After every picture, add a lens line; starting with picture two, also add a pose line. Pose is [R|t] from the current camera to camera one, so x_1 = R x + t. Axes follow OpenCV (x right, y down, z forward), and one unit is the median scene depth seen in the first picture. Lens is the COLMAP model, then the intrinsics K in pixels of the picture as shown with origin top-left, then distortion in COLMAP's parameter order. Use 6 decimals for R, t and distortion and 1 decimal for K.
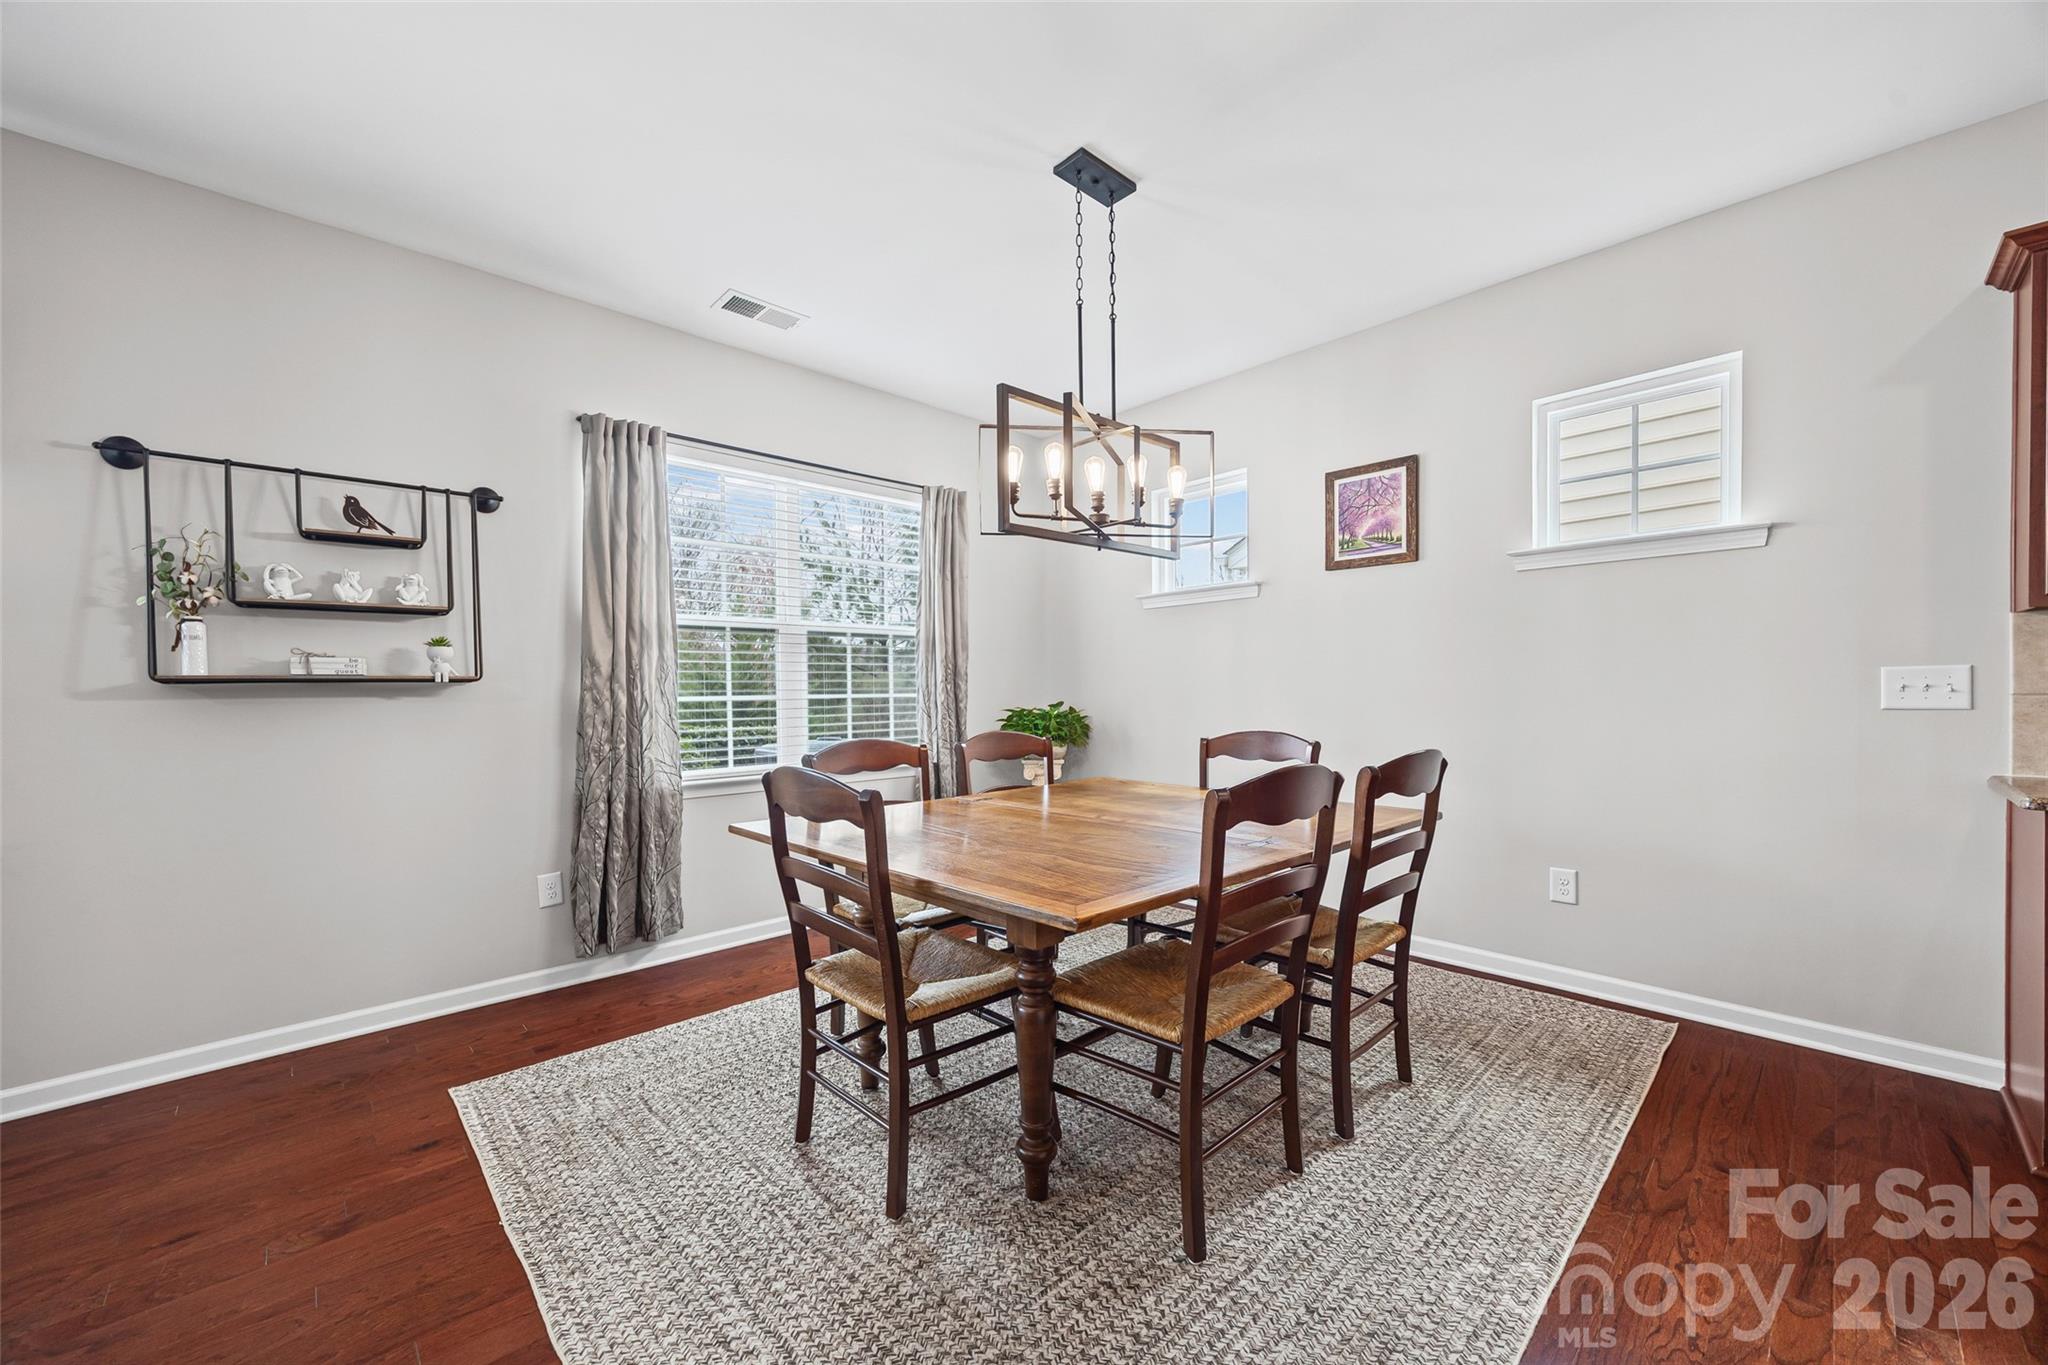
lens RADIAL K [[792.3, 0, 1028.5], [0, 792.3, 702.7], [0, 0, 1]] dist [-0.002531, 0.000440]
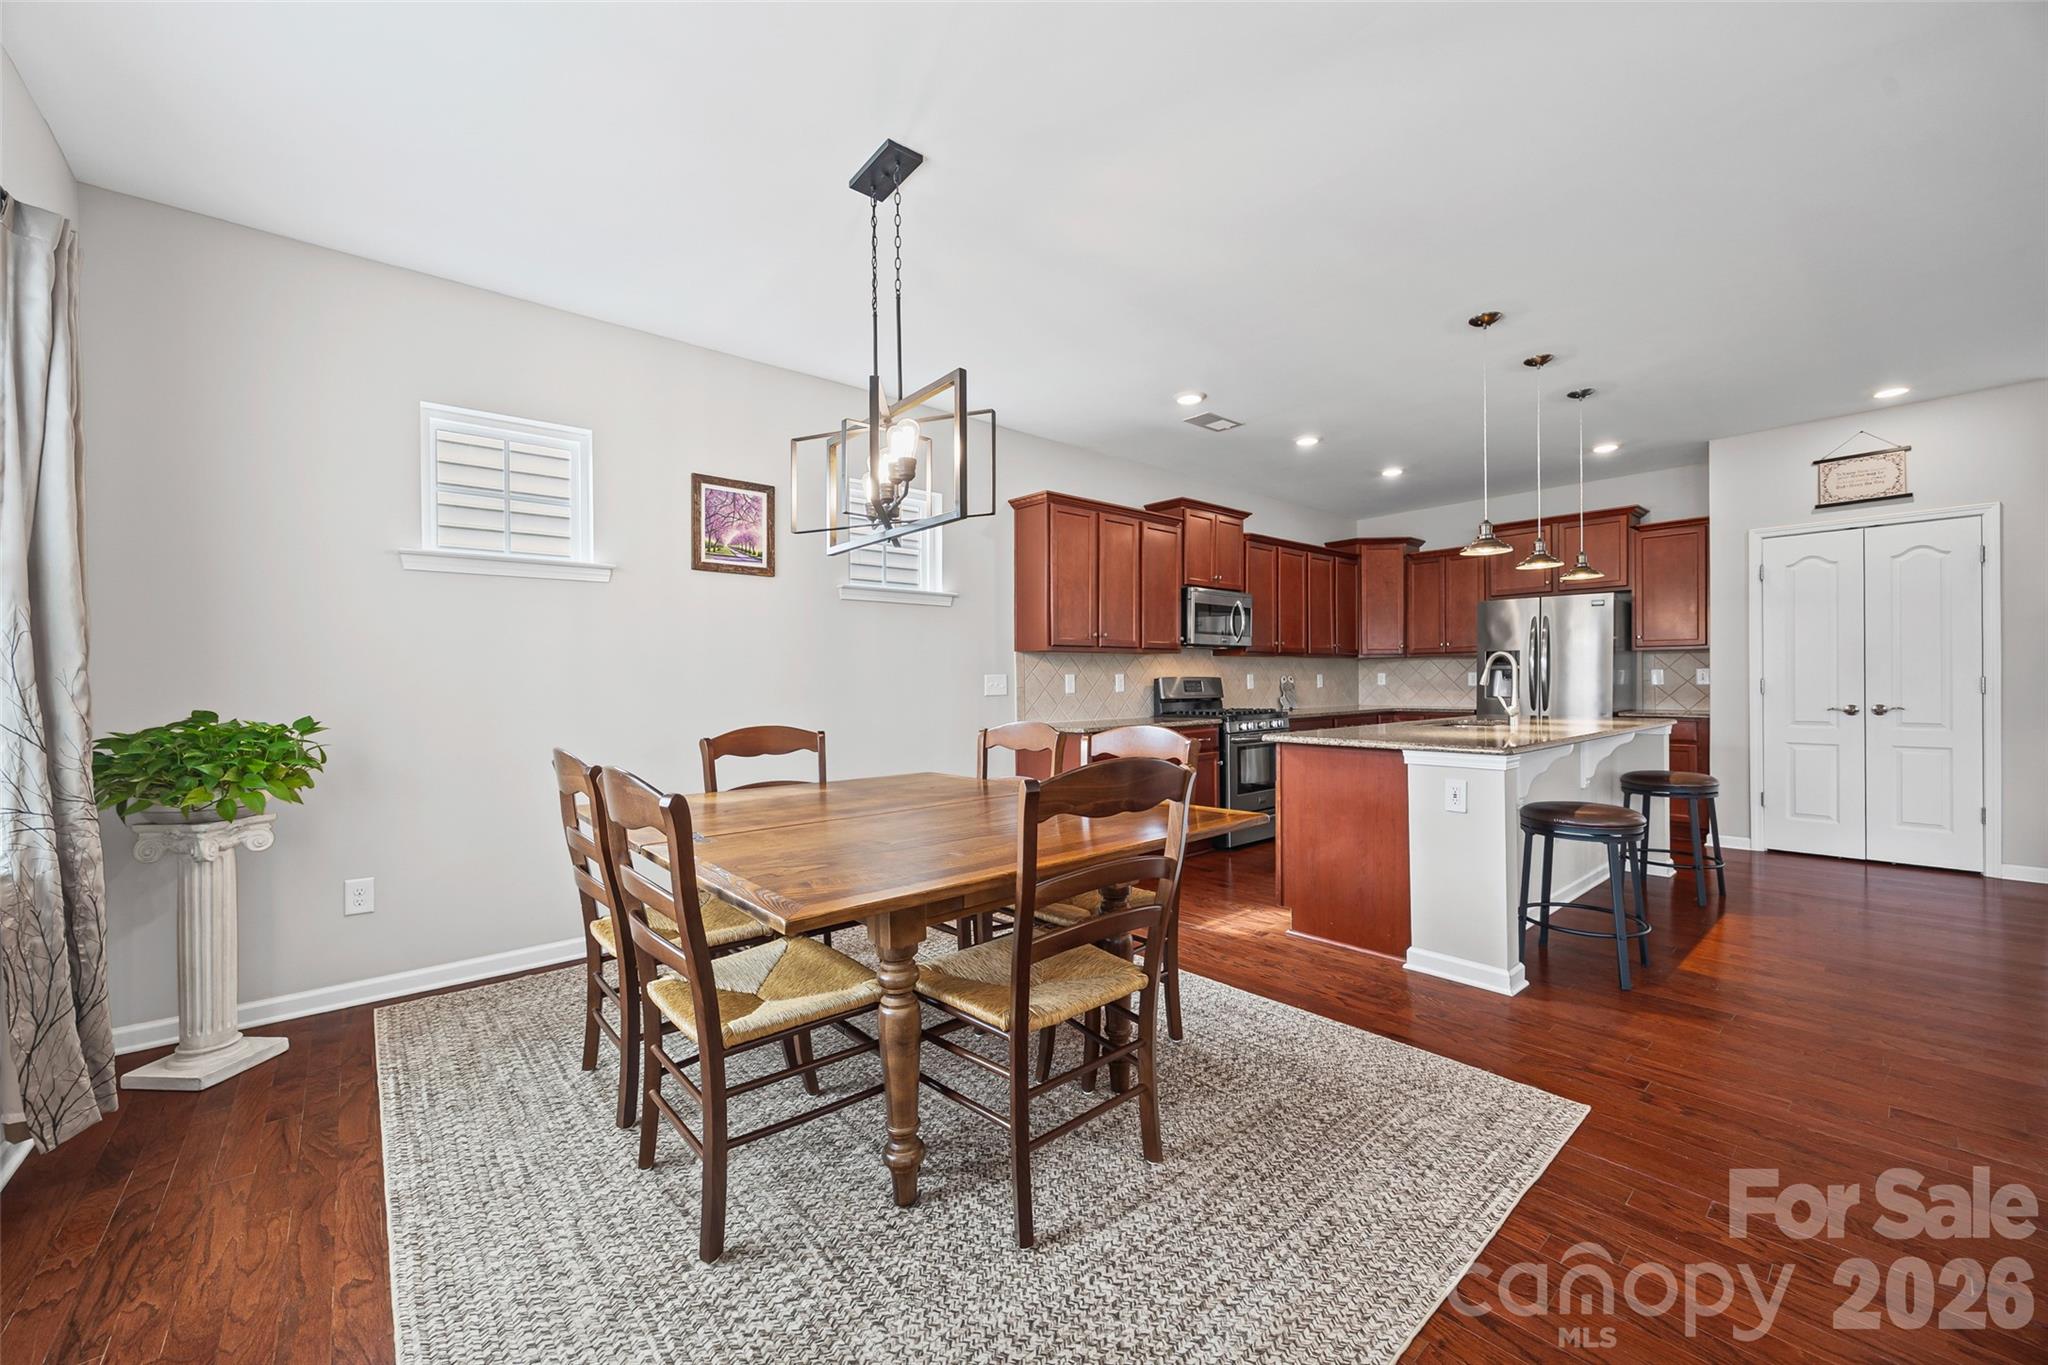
lens RADIAL K [[792.3, 0, 1021.0], [0, 792.3, 686.3], [0, 0, 1]] dist [-0.002531, 0.000440]
pose [[0.046716, 0.005638, 0.998892, -0.856894], [0.024664, 0.999673, -0.006796, -0.000052], [-0.998604, 0.024954, 0.046561, 0.753674]]
